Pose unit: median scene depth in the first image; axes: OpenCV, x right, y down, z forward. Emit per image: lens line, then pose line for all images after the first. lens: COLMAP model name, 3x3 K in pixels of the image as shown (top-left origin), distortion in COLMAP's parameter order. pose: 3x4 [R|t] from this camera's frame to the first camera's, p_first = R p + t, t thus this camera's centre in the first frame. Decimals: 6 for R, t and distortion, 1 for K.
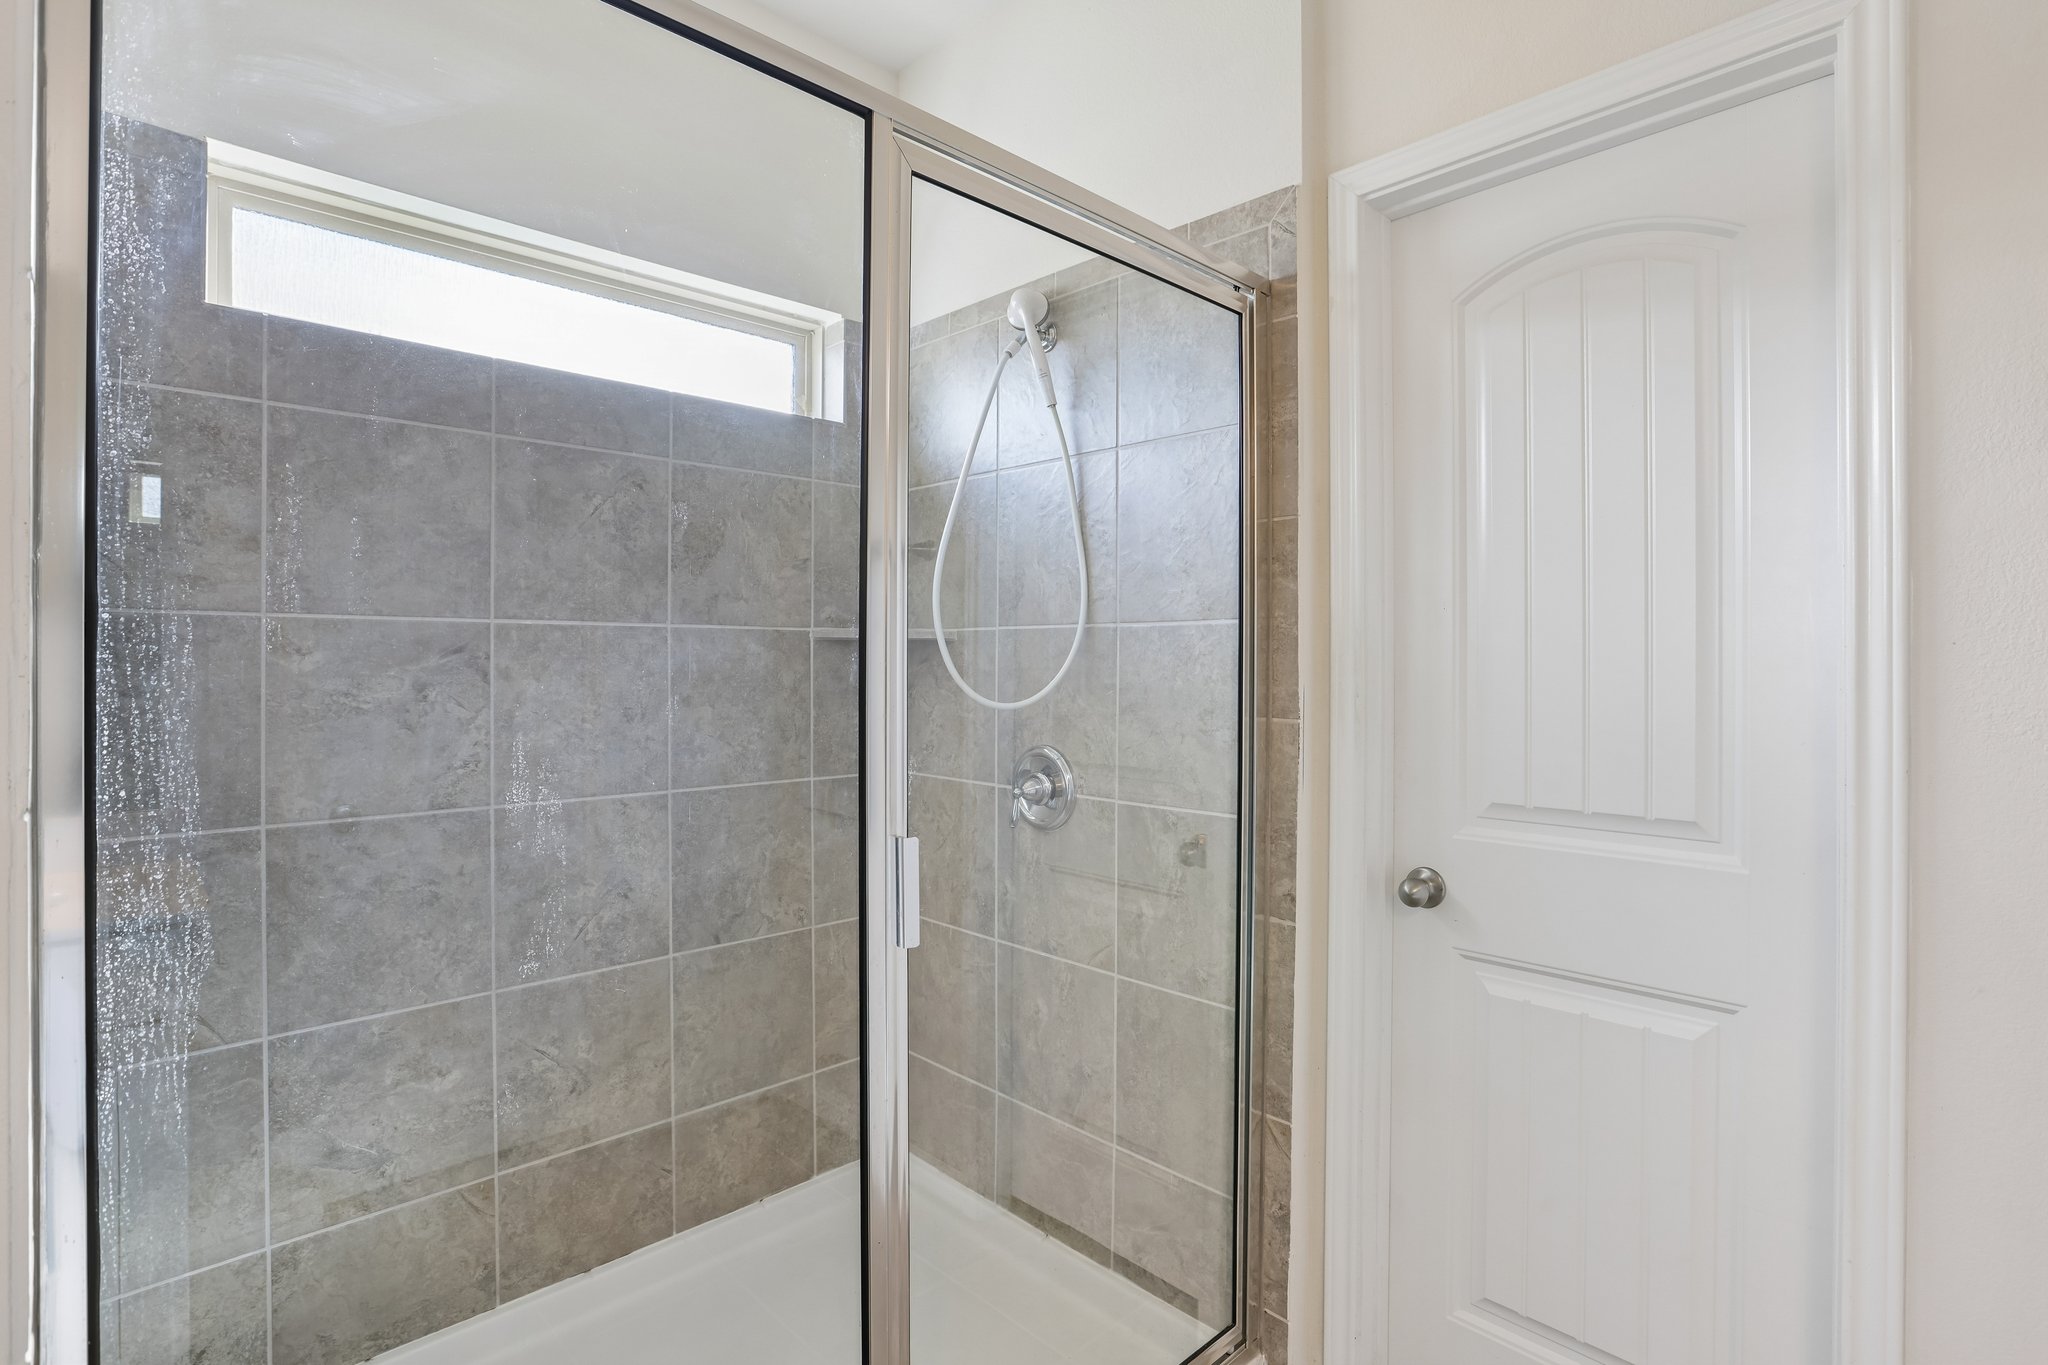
lens RADIAL K [[1004.6, 0, 1026.8], [0, 1004.6, 667.1], [0, 0, 1]] dist [-0.032930, 0.001231]
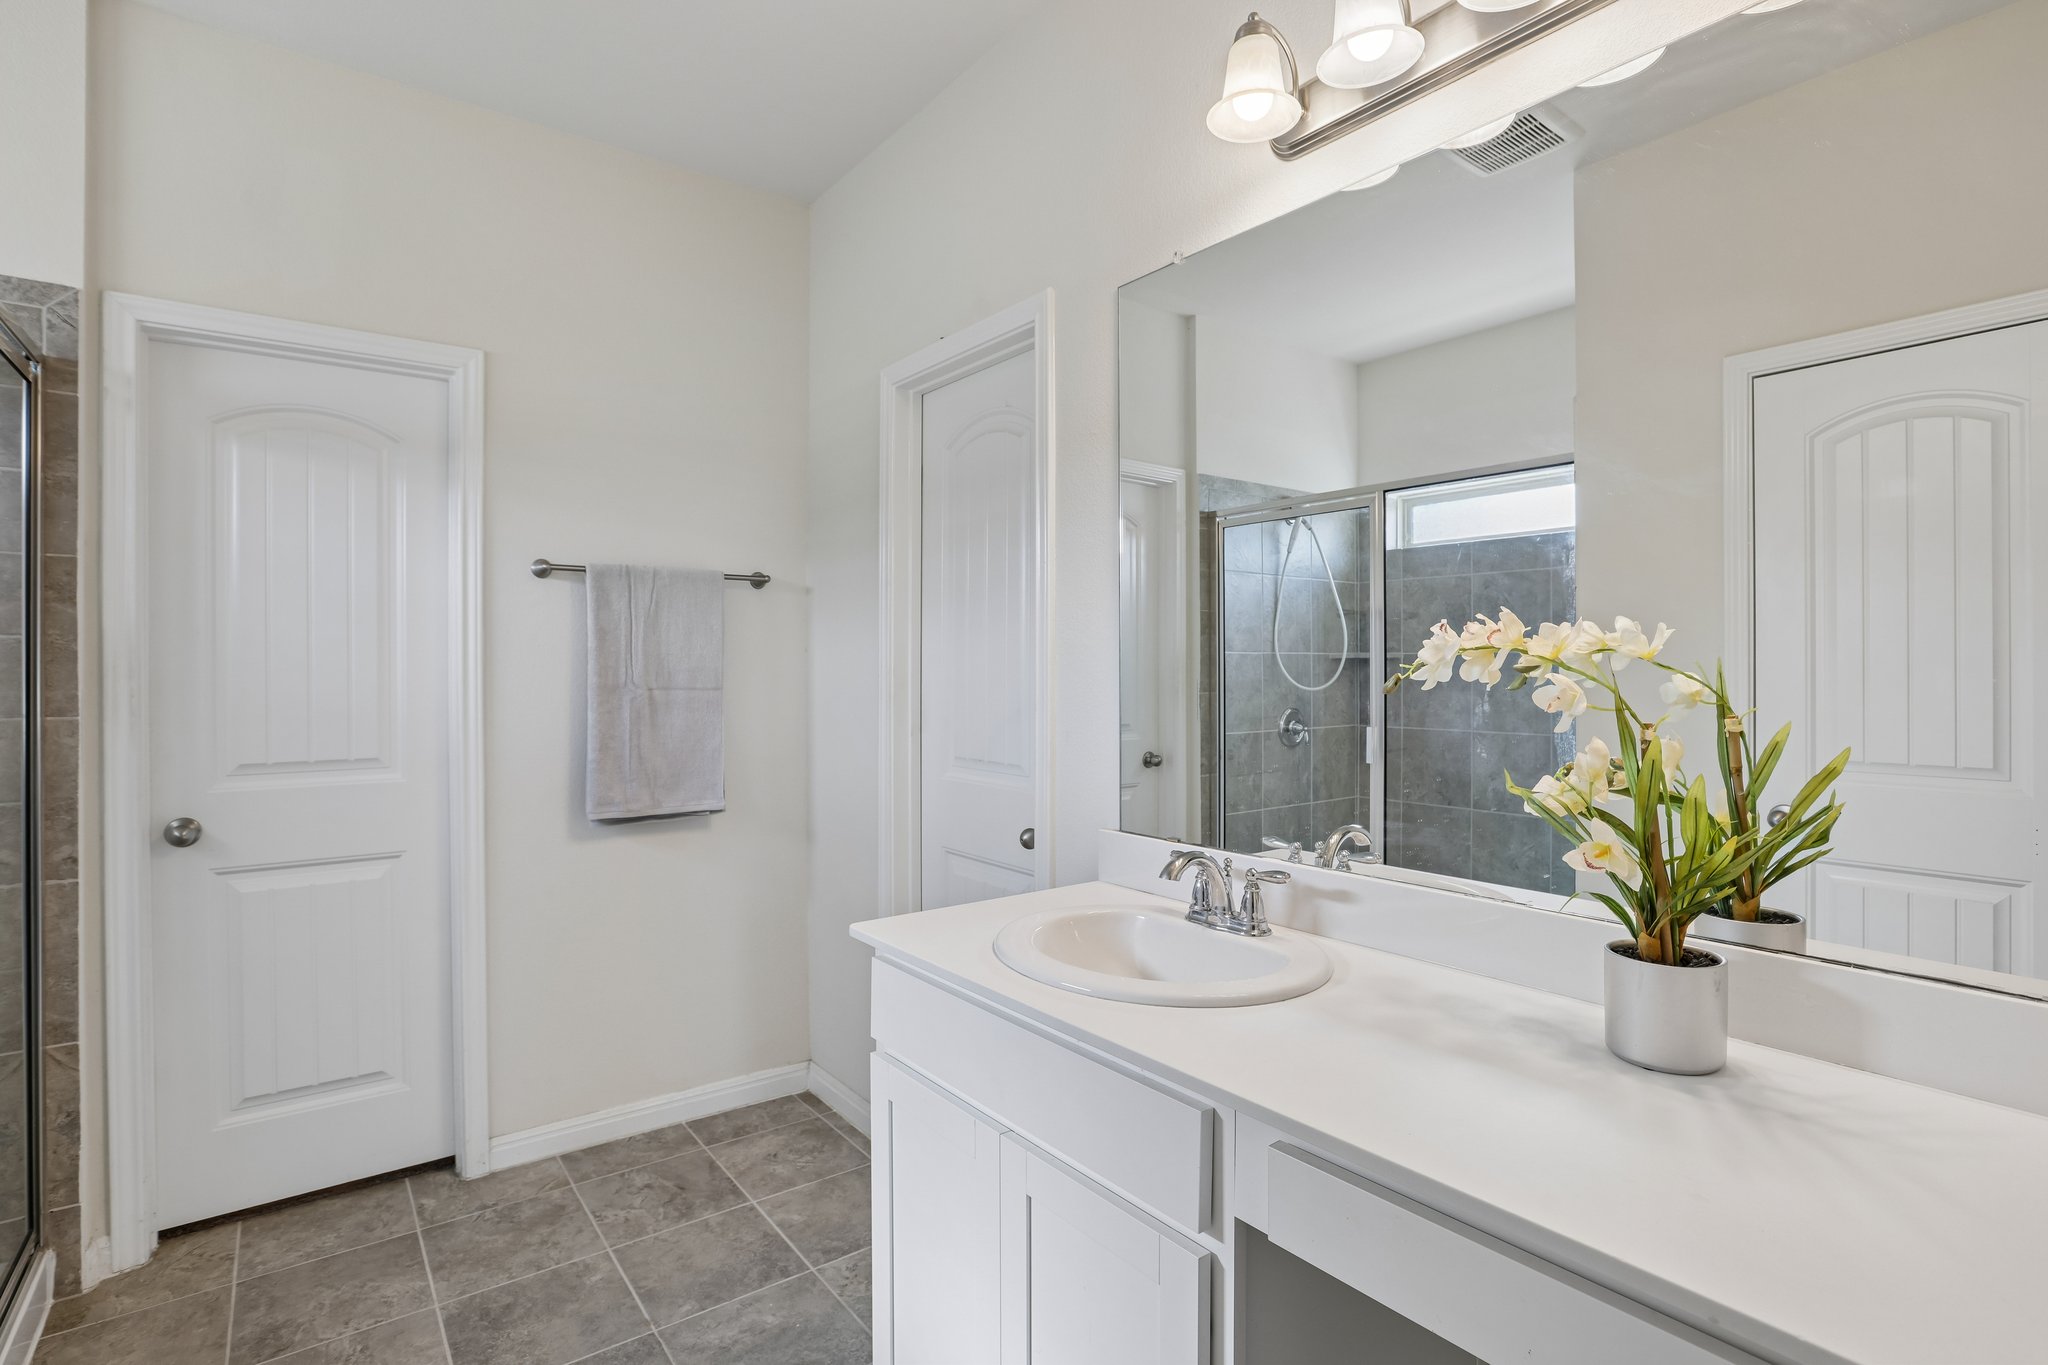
lens RADIAL K [[1004.6, 0, 1026.9], [0, 1004.6, 670.8], [0, 0, 1]] dist [-0.032930, 0.001231]
pose [[0.125061, -0.005677, 0.992133, -0.790836], [0.004172, 0.999978, 0.005196, -0.006701], [-0.992140, 0.003489, 0.125082, -0.333752]]
